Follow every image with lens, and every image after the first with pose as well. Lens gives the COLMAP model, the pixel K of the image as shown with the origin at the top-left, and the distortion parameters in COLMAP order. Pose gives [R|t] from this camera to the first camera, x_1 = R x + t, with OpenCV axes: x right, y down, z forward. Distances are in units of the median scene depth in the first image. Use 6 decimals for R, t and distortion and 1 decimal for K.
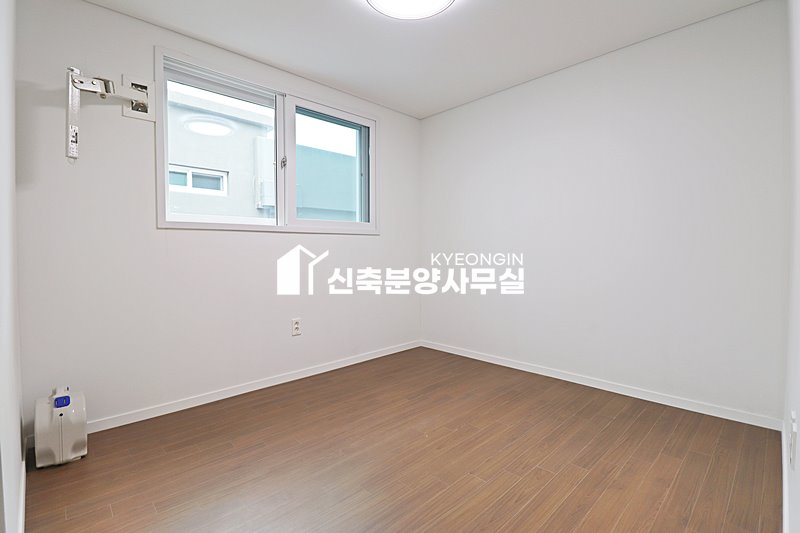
lens RADIAL K [[370.0, 0, 399.4], [0, 370.0, 262.9], [0, 0, 1]] dist [-0.001828, -0.006982]
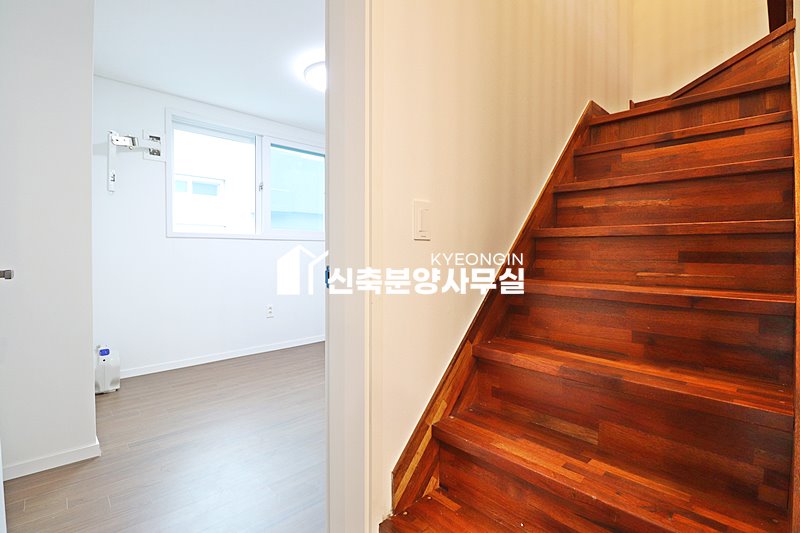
lens RADIAL K [[370.0, 0, 401.2], [0, 370.0, 263.9], [0, 0, 1]] dist [-0.001828, -0.006982]
pose [[0.999949, 0.009139, 0.004209, 0.250383], [-0.009148, 0.999956, 0.002210, -0.003194], [-0.004189, -0.002248, 0.999989, -0.440764]]
